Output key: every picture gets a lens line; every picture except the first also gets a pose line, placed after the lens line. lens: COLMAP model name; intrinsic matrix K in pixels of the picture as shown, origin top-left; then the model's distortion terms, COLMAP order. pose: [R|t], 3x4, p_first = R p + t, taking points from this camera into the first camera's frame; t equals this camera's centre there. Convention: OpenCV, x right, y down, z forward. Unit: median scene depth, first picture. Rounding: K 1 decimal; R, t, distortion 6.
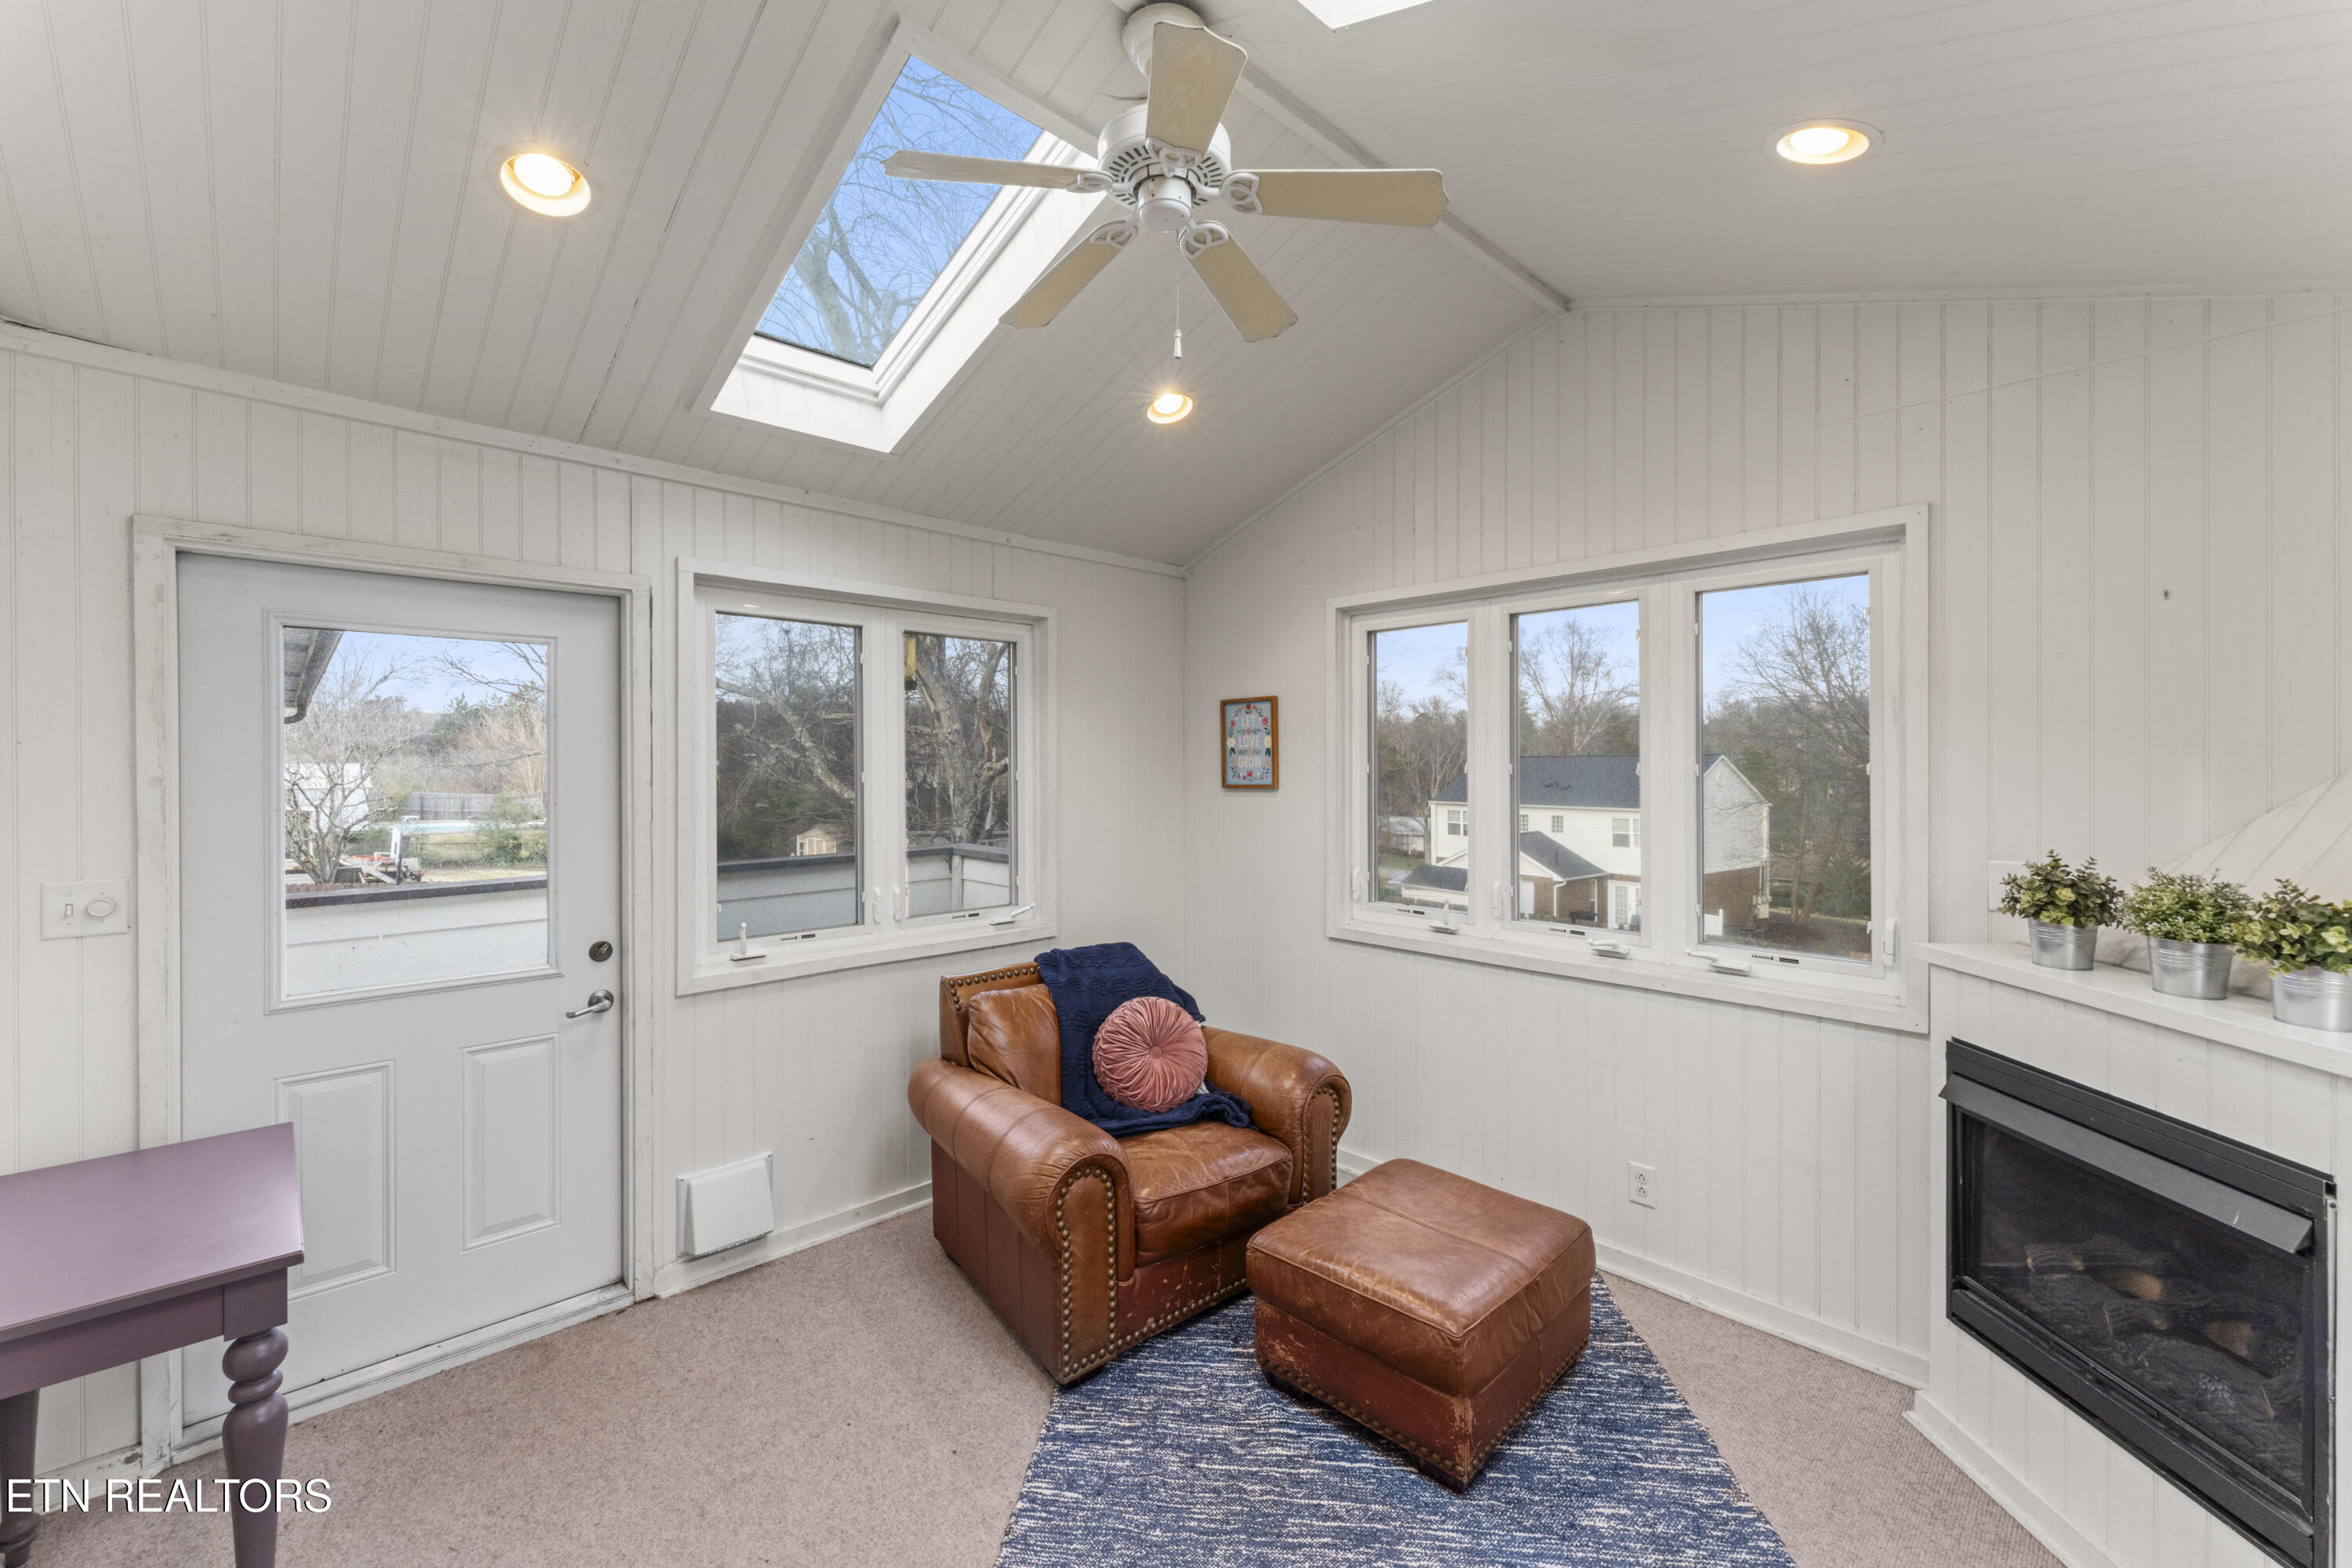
lens RADIAL K [[954.0, 0, 1162.6], [0, 954.0, 773.7], [0, 0, 1]] dist [0.002861, -0.000201]
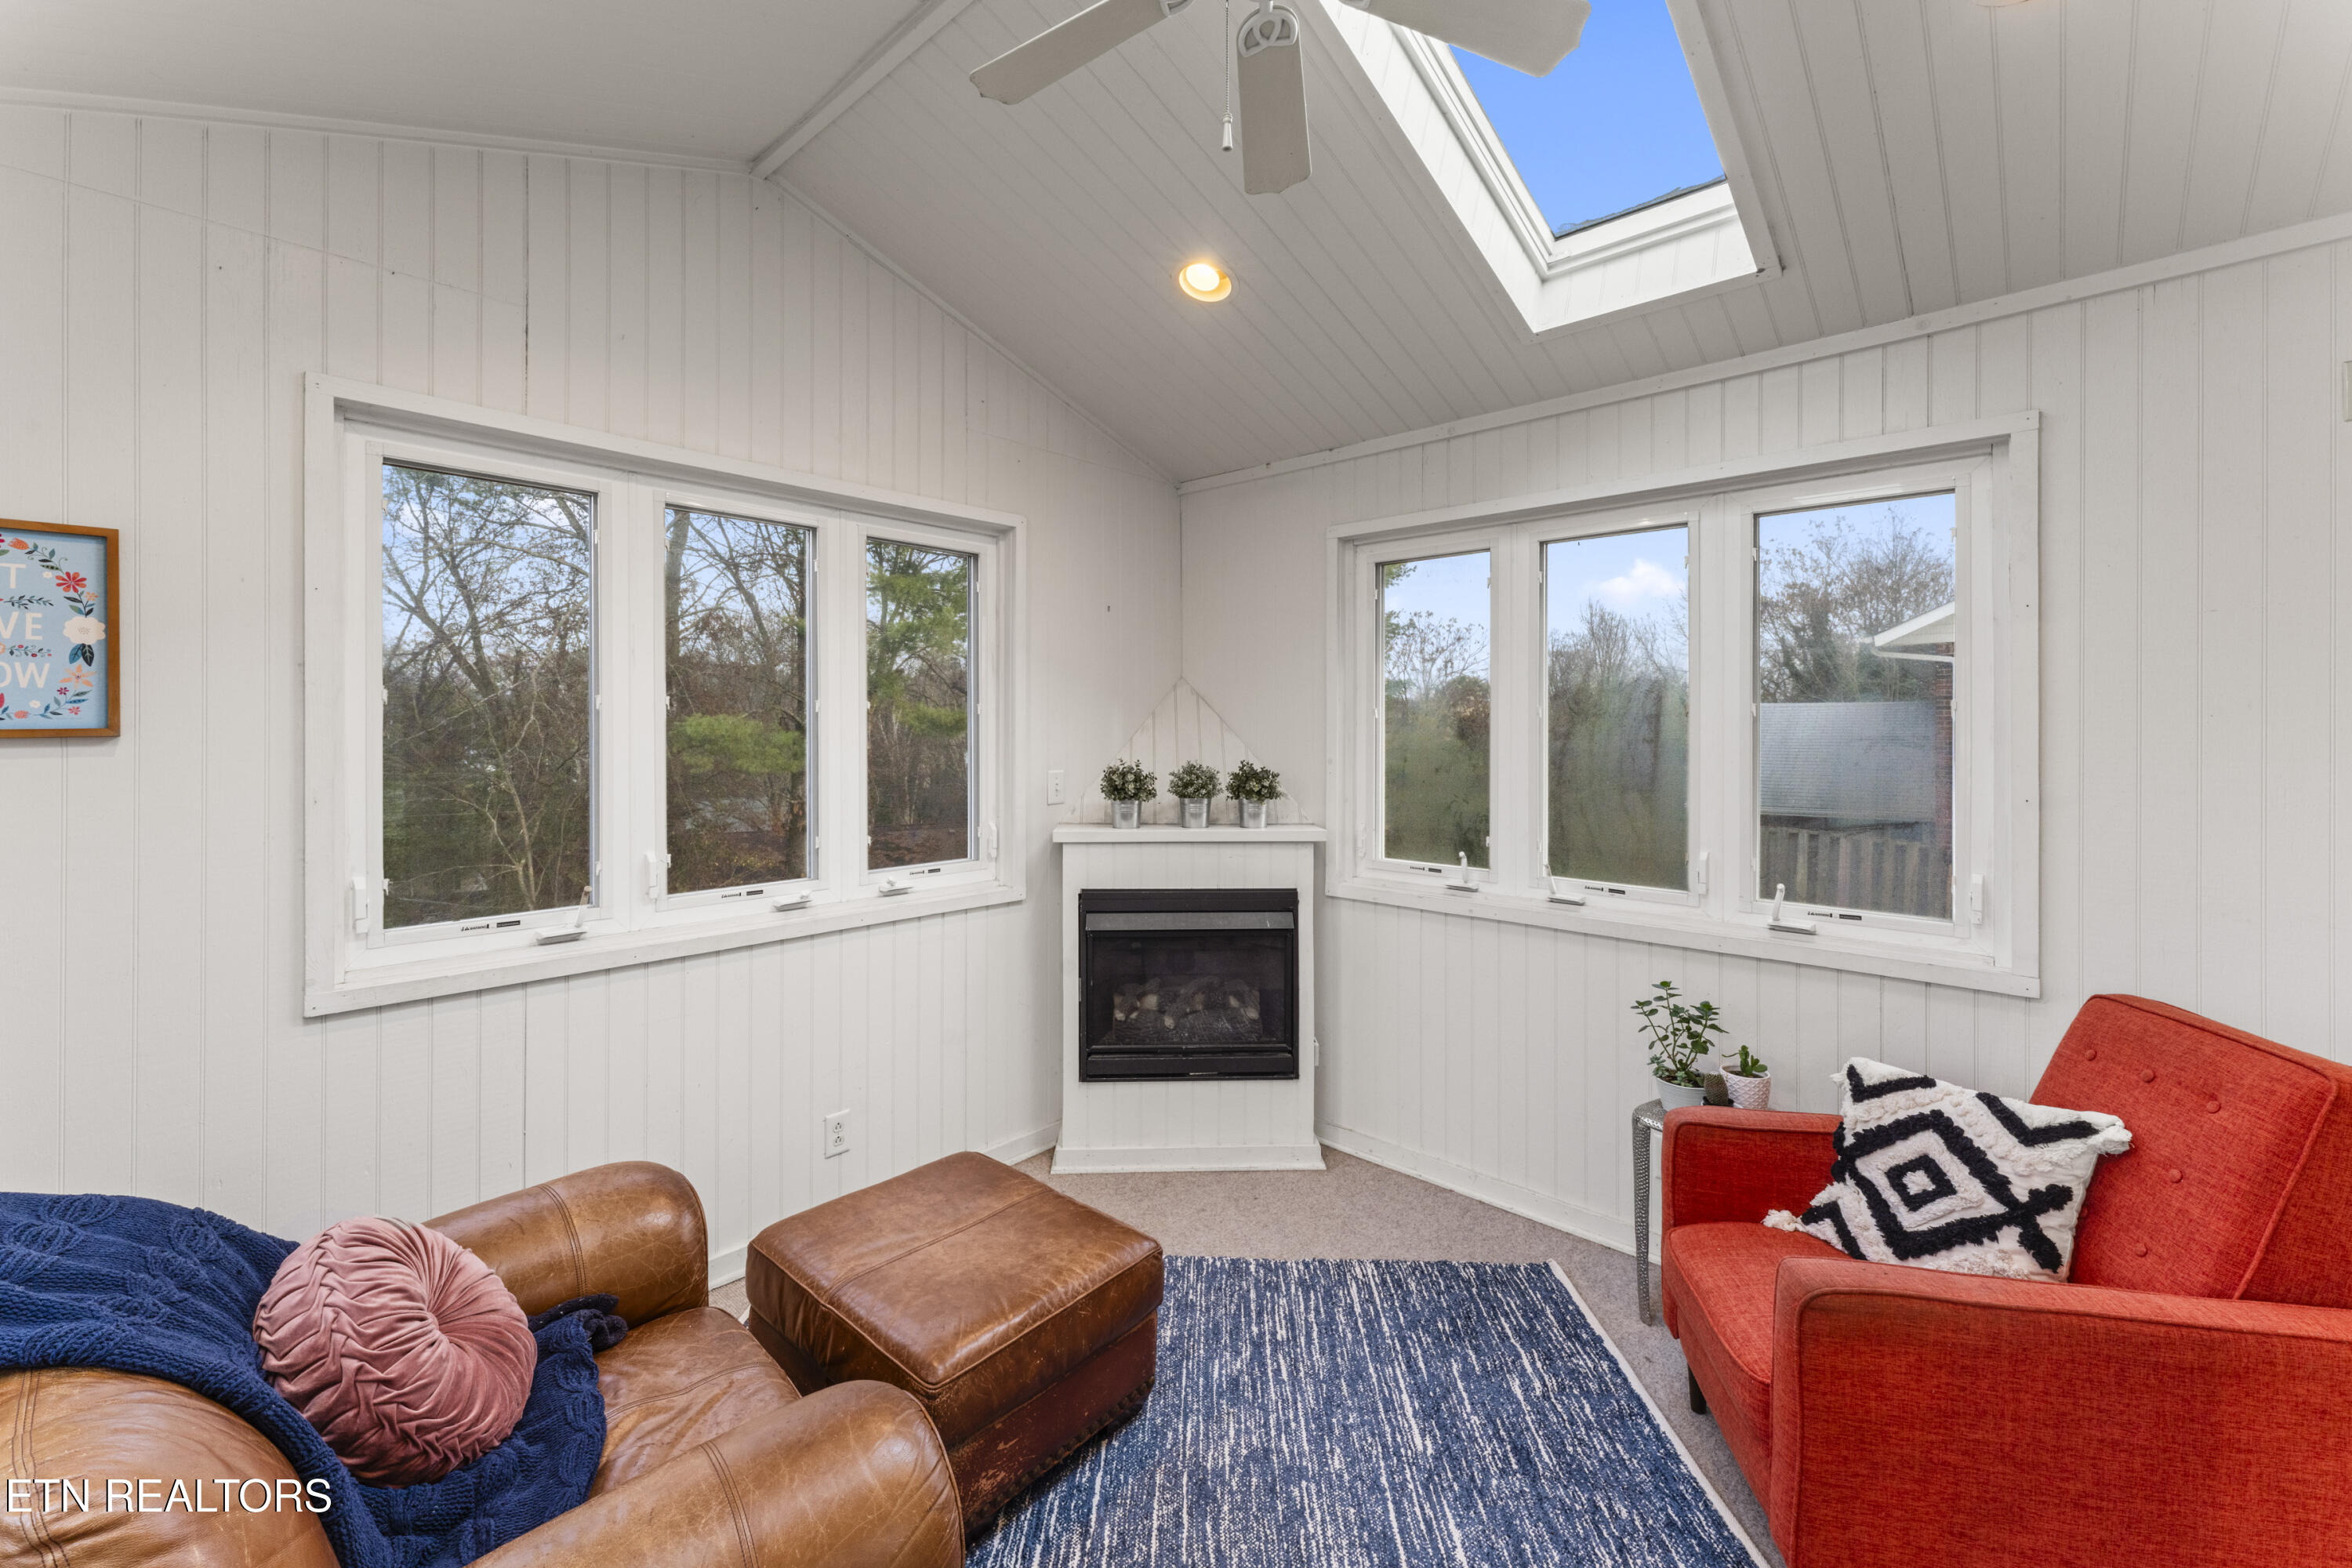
lens RADIAL K [[960.5, 0, 1182.1], [0, 960.5, 727.5], [0, 0, 1]] dist [0.000132, -0.000135]
pose [[-0.070802, 0.000389, 0.997490, -0.664782], [0.010655, 0.999943, 0.000366, 0.029700], [-0.997433, 0.010655, -0.070802, 0.961842]]
